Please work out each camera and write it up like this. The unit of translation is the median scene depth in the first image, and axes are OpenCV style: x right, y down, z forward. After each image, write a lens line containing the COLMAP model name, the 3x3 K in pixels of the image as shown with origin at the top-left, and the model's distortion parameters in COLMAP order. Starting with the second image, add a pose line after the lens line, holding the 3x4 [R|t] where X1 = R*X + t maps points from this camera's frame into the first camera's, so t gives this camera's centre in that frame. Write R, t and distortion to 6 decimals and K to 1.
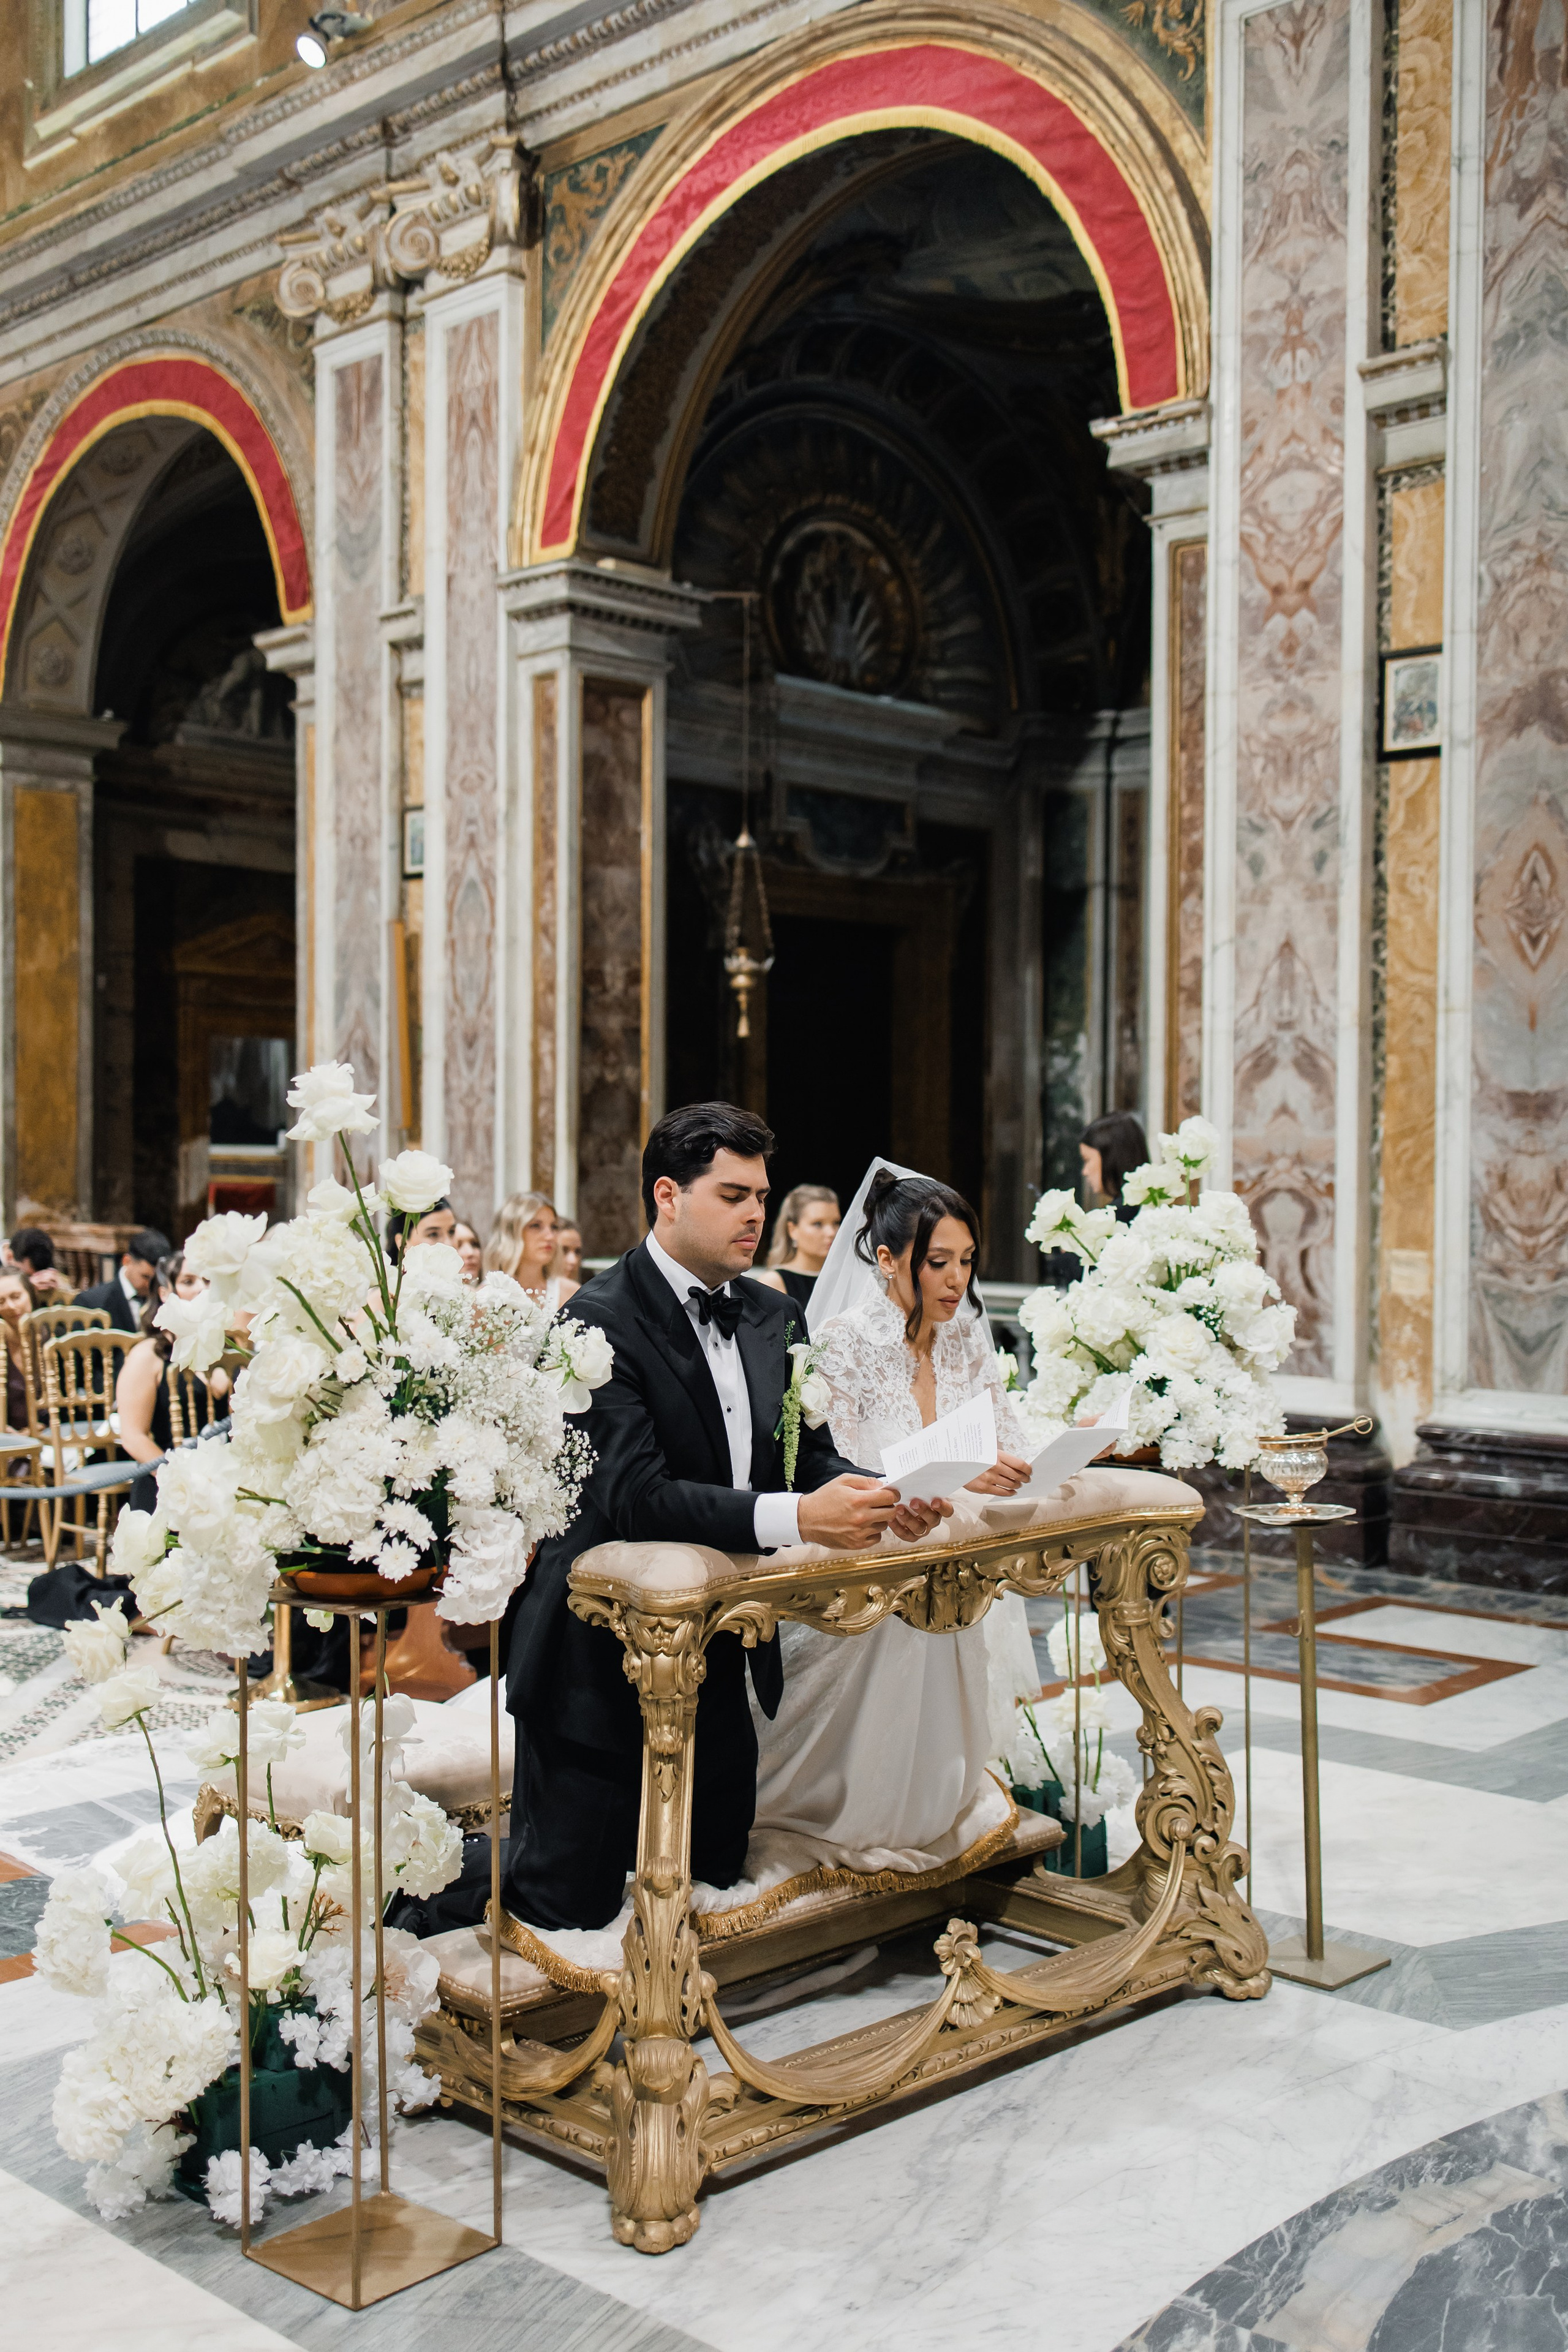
lens RADIAL K [[2335.8, 0, 784.0], [0, 2335.8, 1176.0], [0, 0, 1]] dist [0.009130, -0.017314]
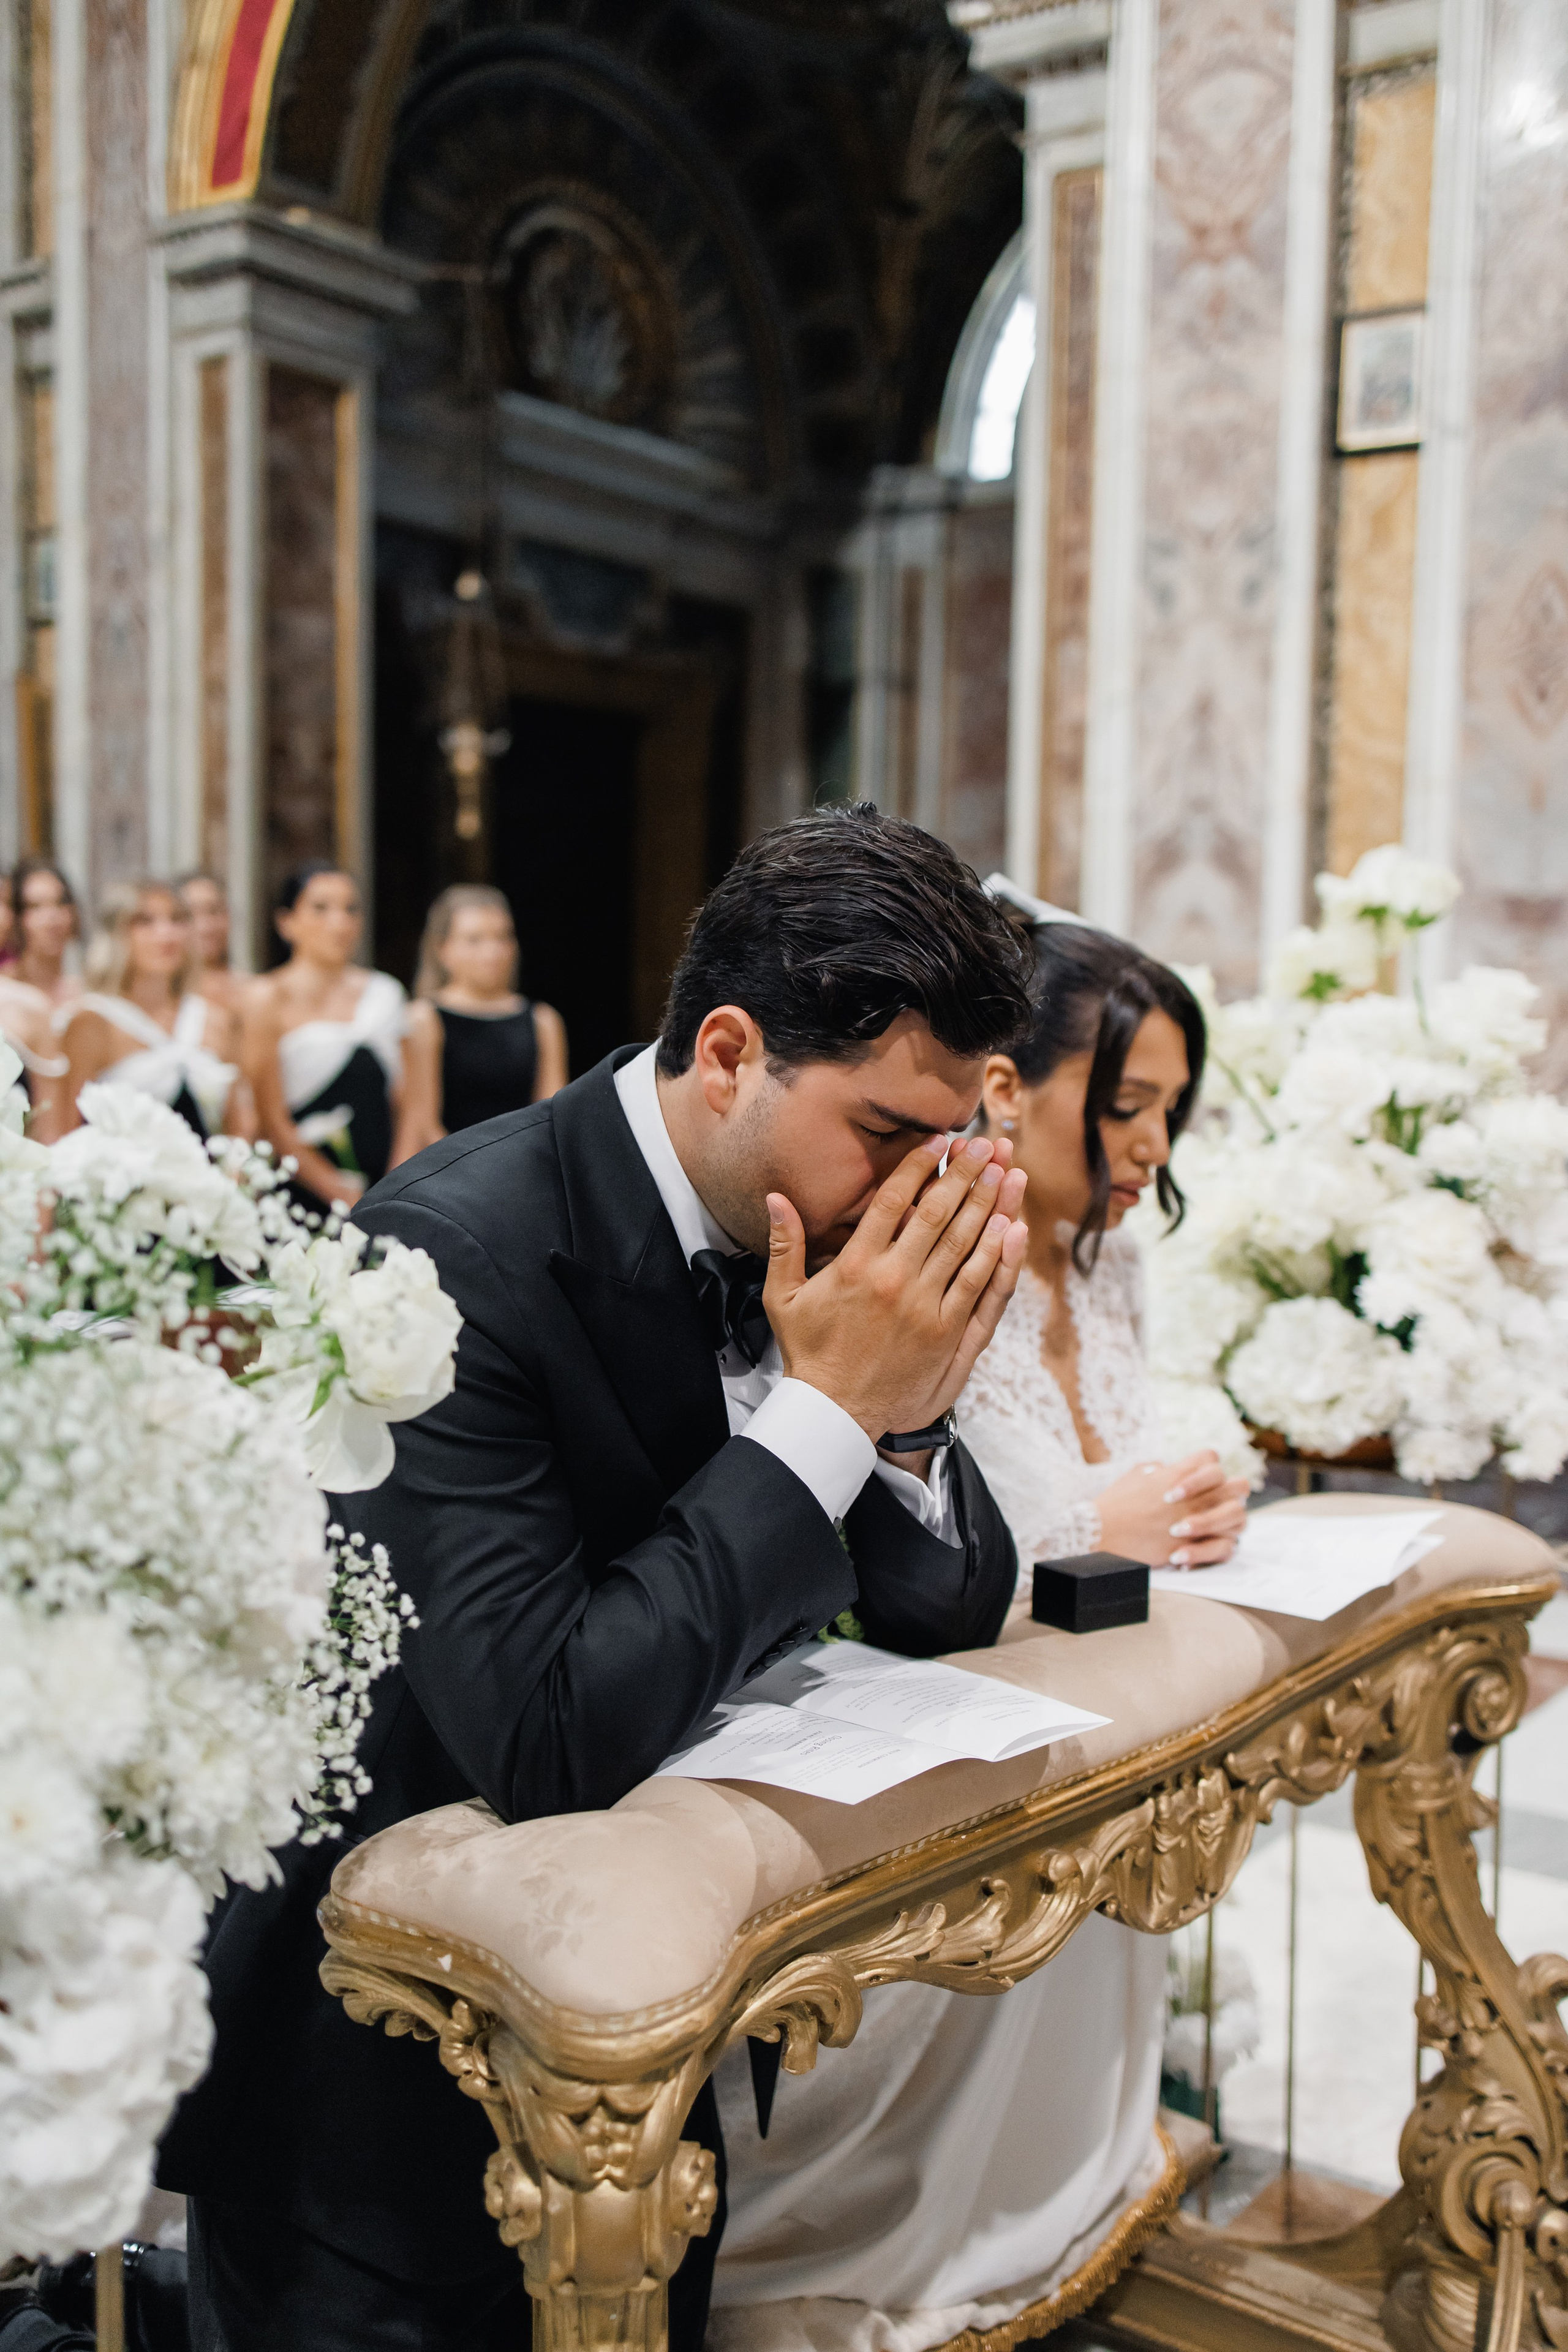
lens RADIAL K [[2343.2, 0, 776.7], [0, 2343.2, 1170.1], [0, 0, 1]] dist [0.010461, 0.009960]
pose [[0.990926, 0.003448, 0.134368, -0.024920], [-0.011286, 0.998275, 0.057614, 0.010905], [-0.133937, -0.058607, 0.989255, 0.219622]]
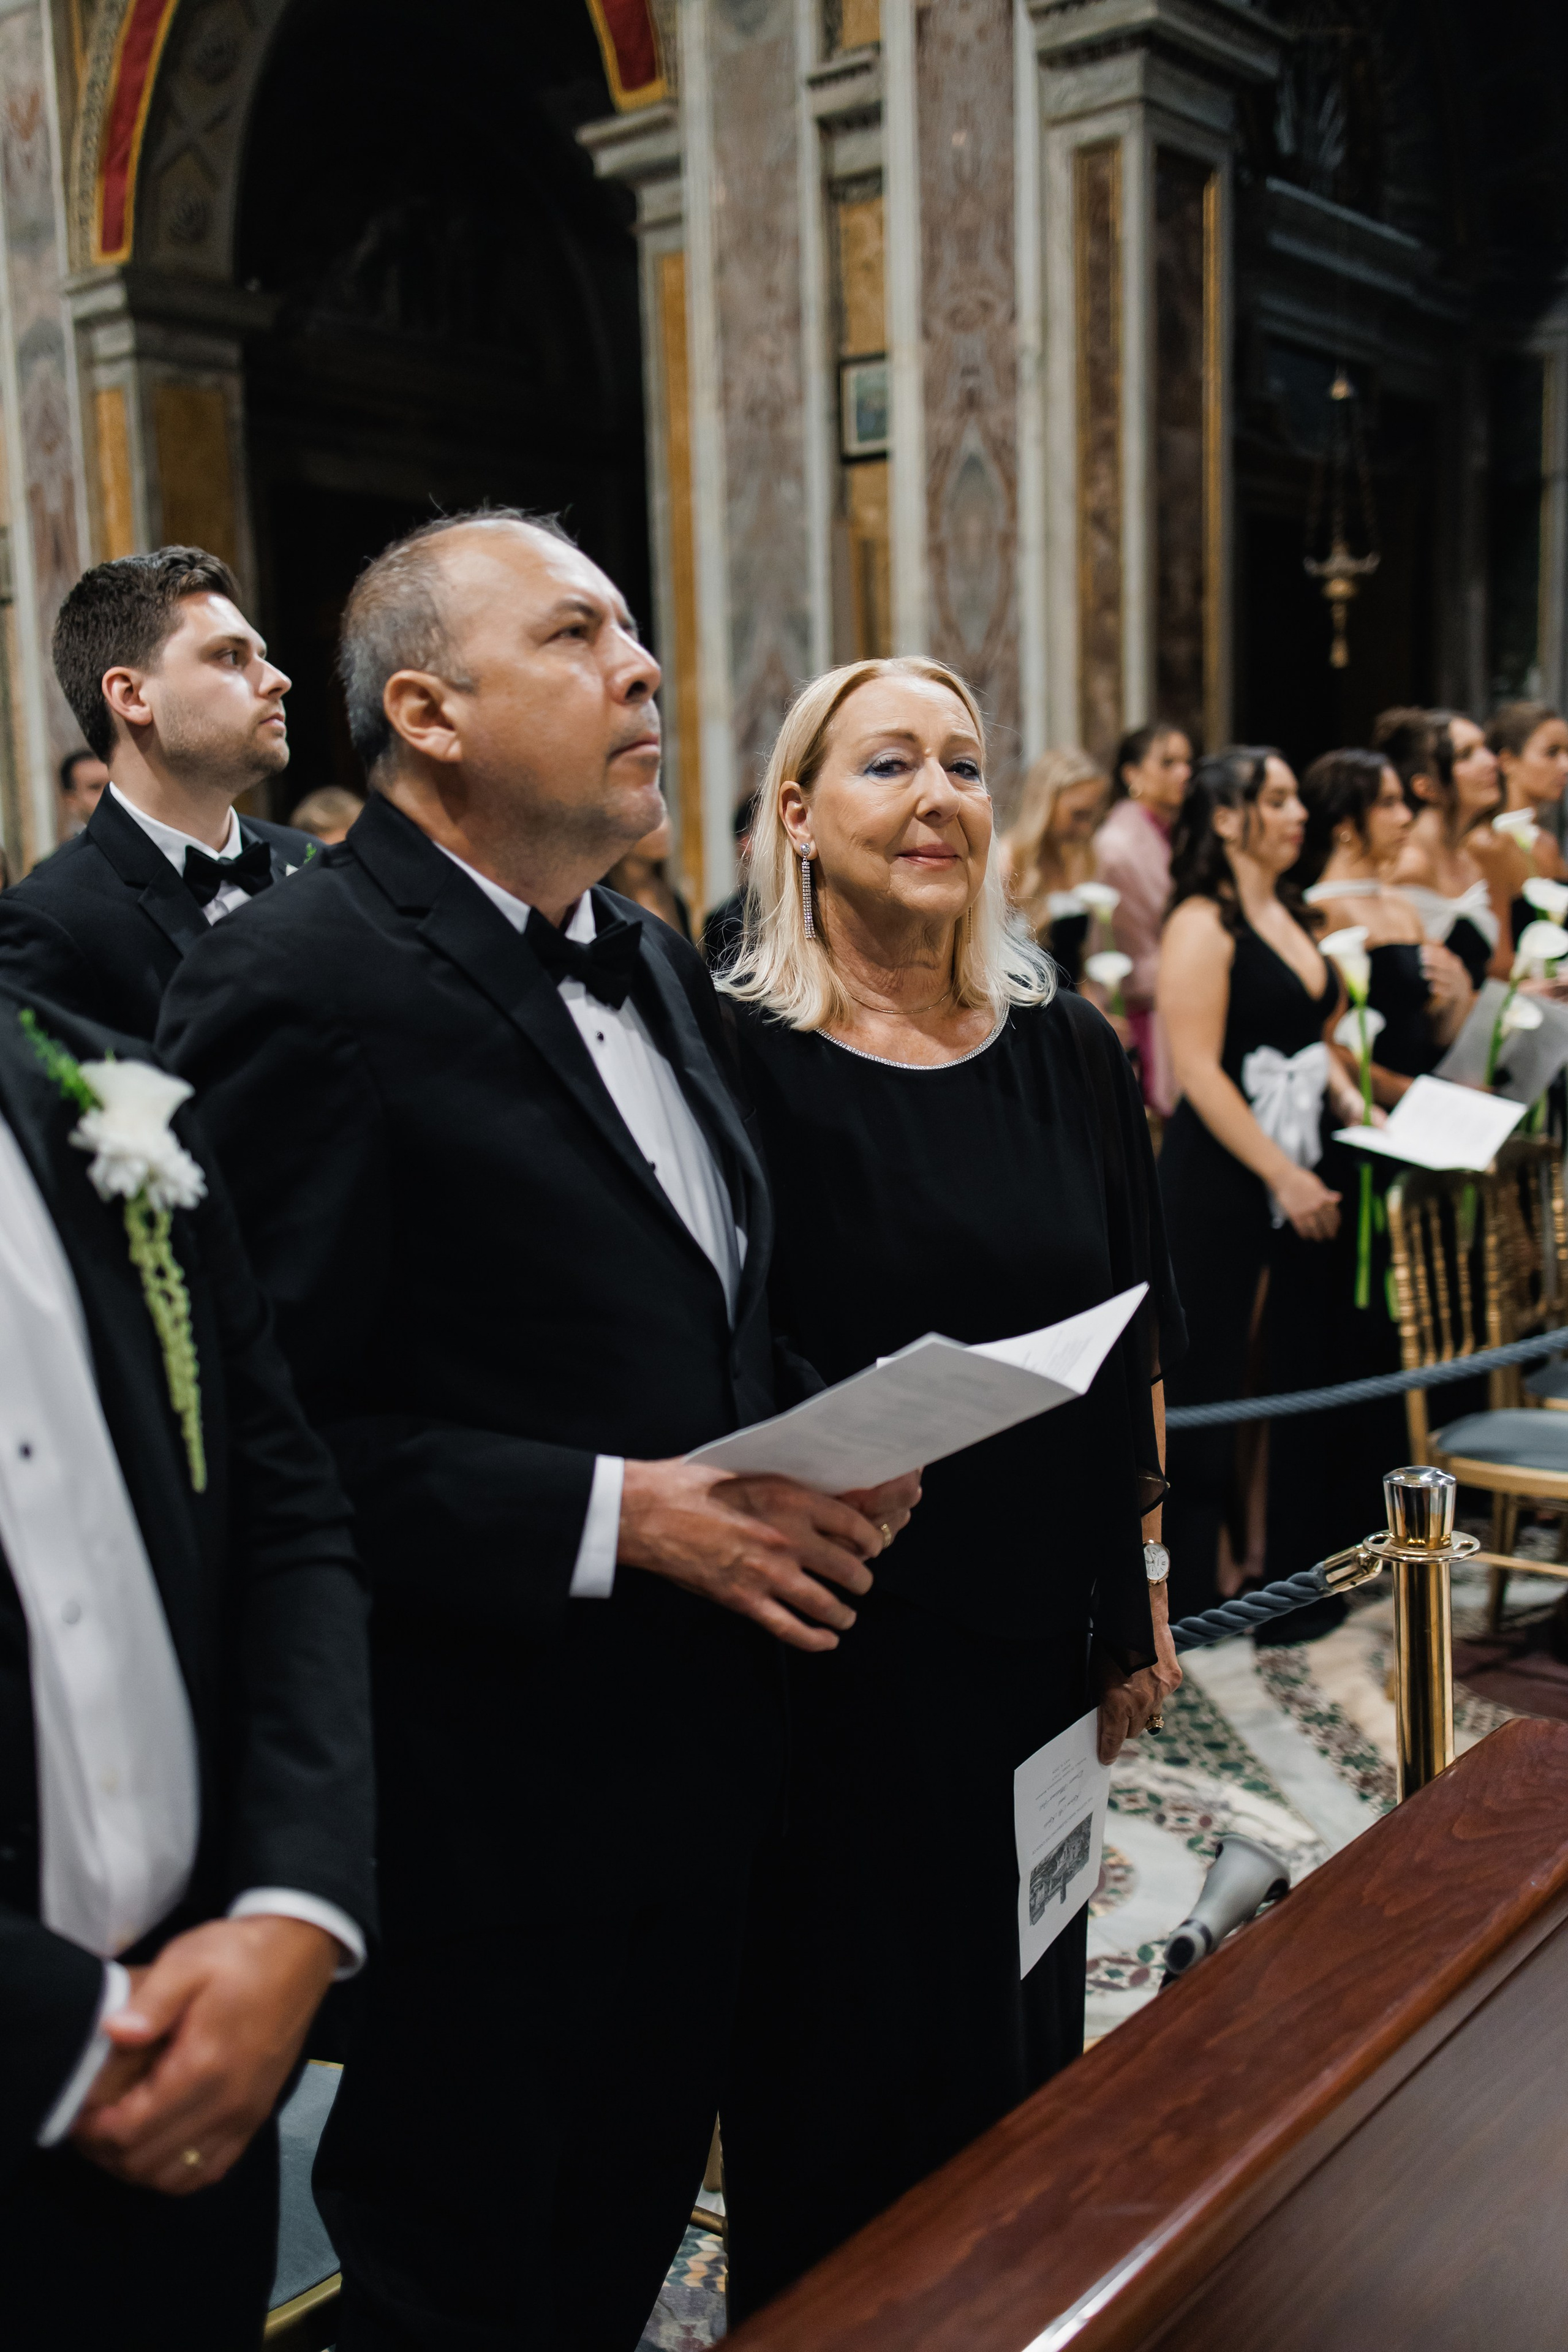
lens RADIAL K [[2343.2, 0, 776.7], [0, 2343.2, 1170.1], [0, 0, 1]] dist [0.010461, 0.009960]
pose [[0.995480, -0.049084, 0.081300, -0.326039], [0.038825, 0.991612, 0.123285, -0.000149], [-0.086670, -0.119571, 0.989035, 0.329570]]
